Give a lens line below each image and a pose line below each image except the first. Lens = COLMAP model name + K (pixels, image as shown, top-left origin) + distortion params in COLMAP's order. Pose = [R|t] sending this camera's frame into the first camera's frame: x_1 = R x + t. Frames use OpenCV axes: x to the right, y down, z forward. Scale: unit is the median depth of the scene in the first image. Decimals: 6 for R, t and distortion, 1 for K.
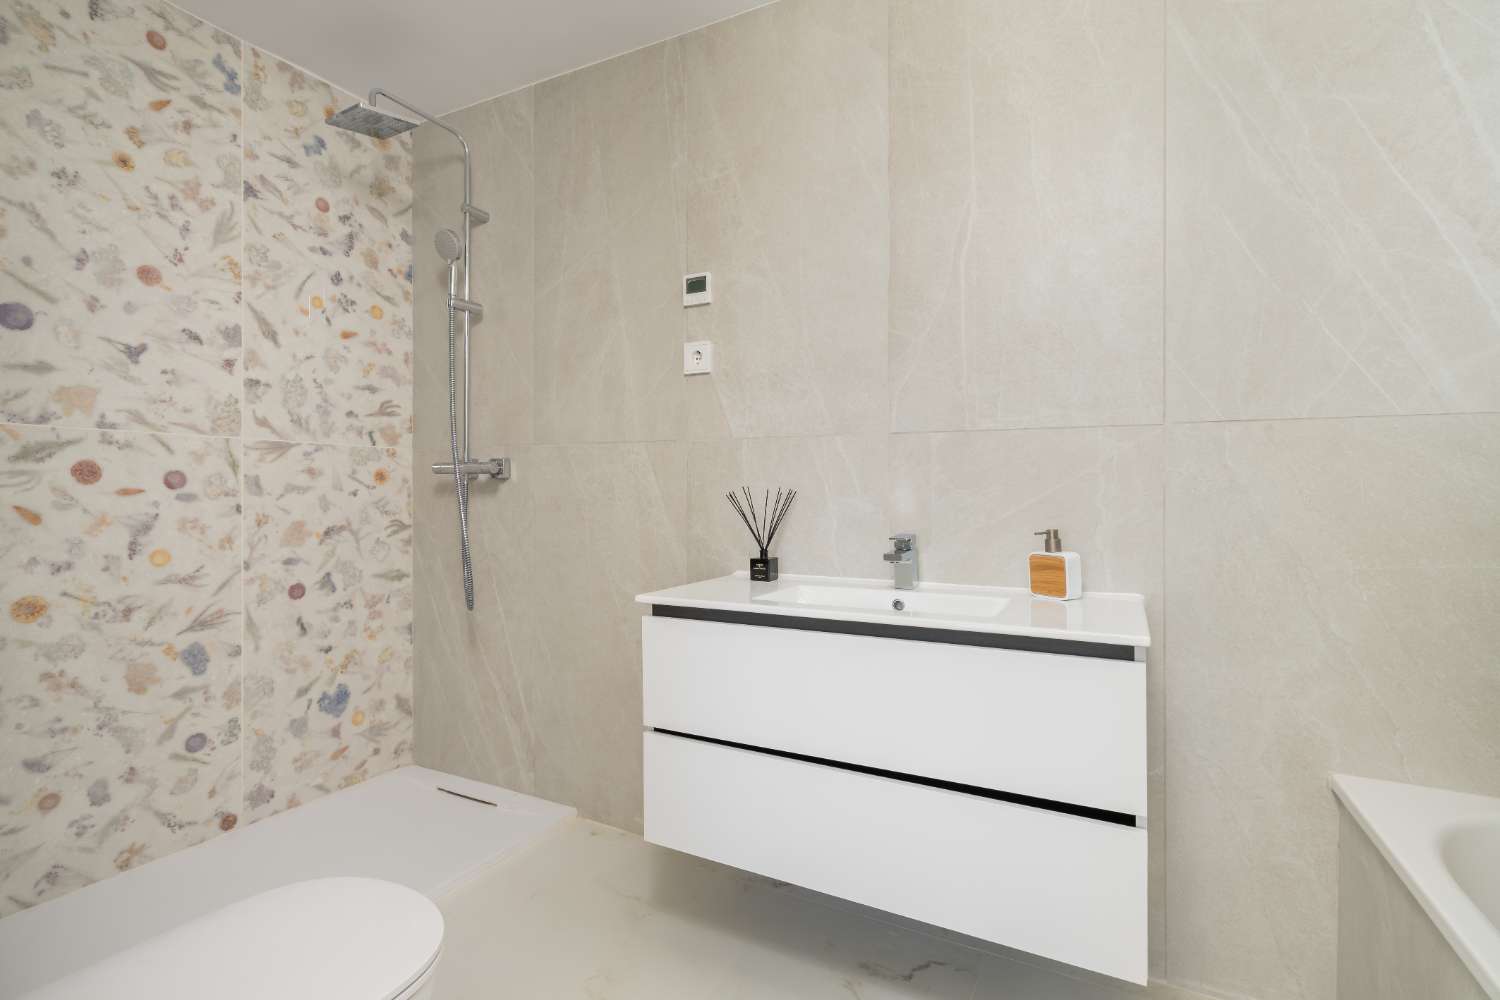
lens RADIAL K [[713.3, 0, 742.8], [0, 713.3, 497.5], [0, 0, 1]] dist [0.001148, -0.000127]
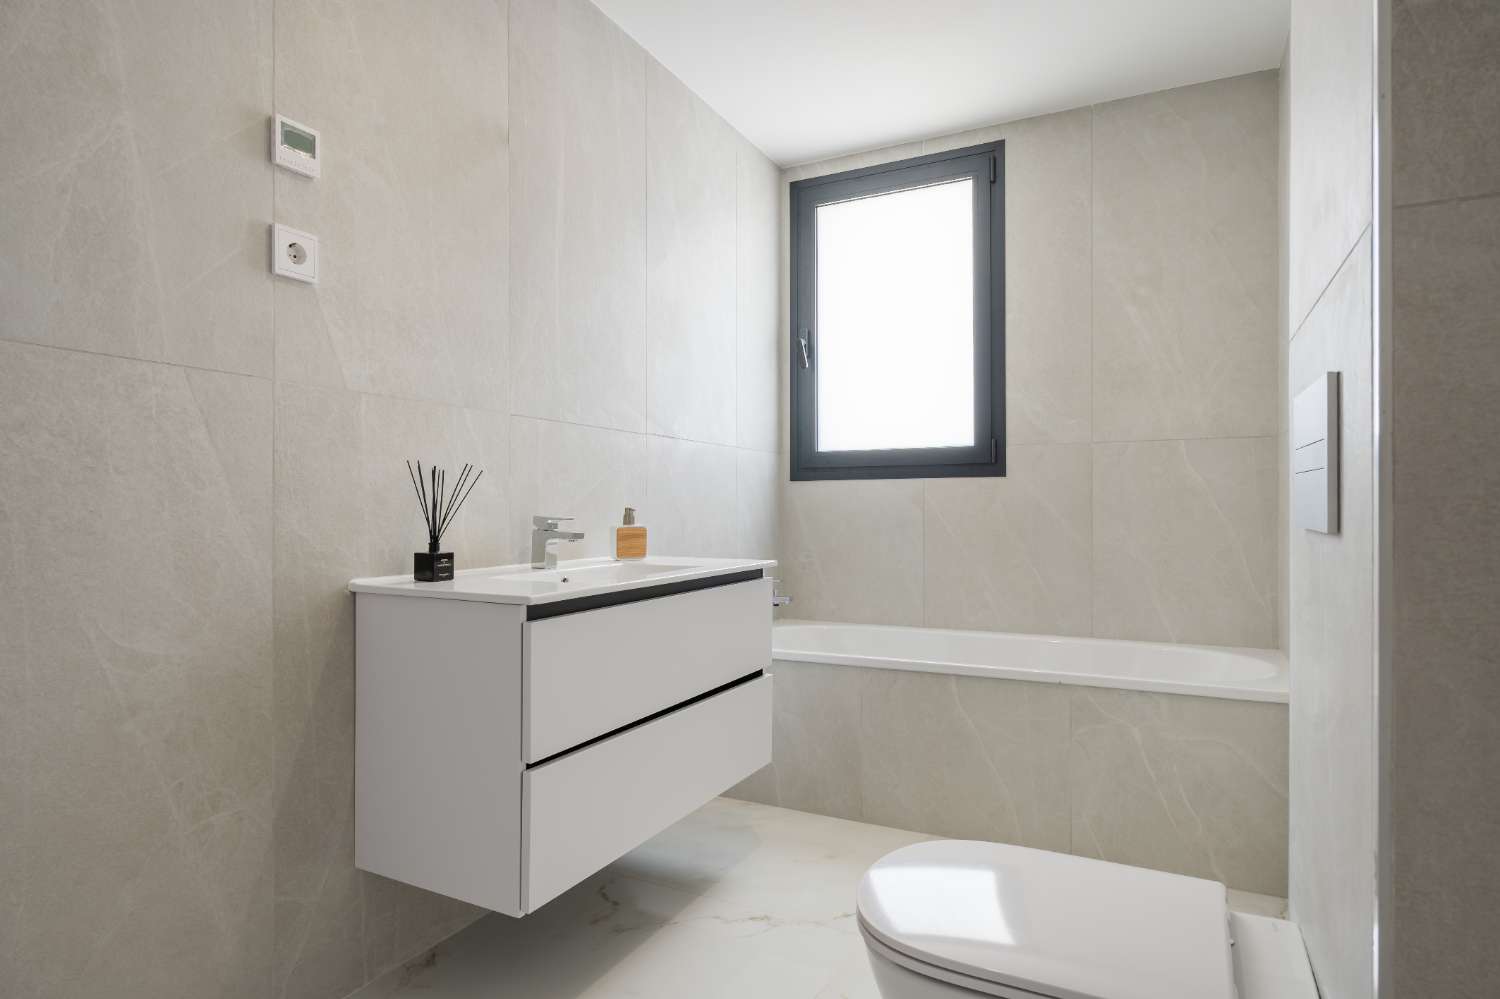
lens RADIAL K [[816.2, 0, 750.0], [0, 816.2, 499.5], [0, 0, 1]] dist [-0.000433, 0.000108]
pose [[-0.015119, 0.002380, 0.999883, -0.881092], [-0.000435, 0.999997, -0.002387, 0.028125], [-0.999886, -0.000472, -0.015118, 0.665467]]
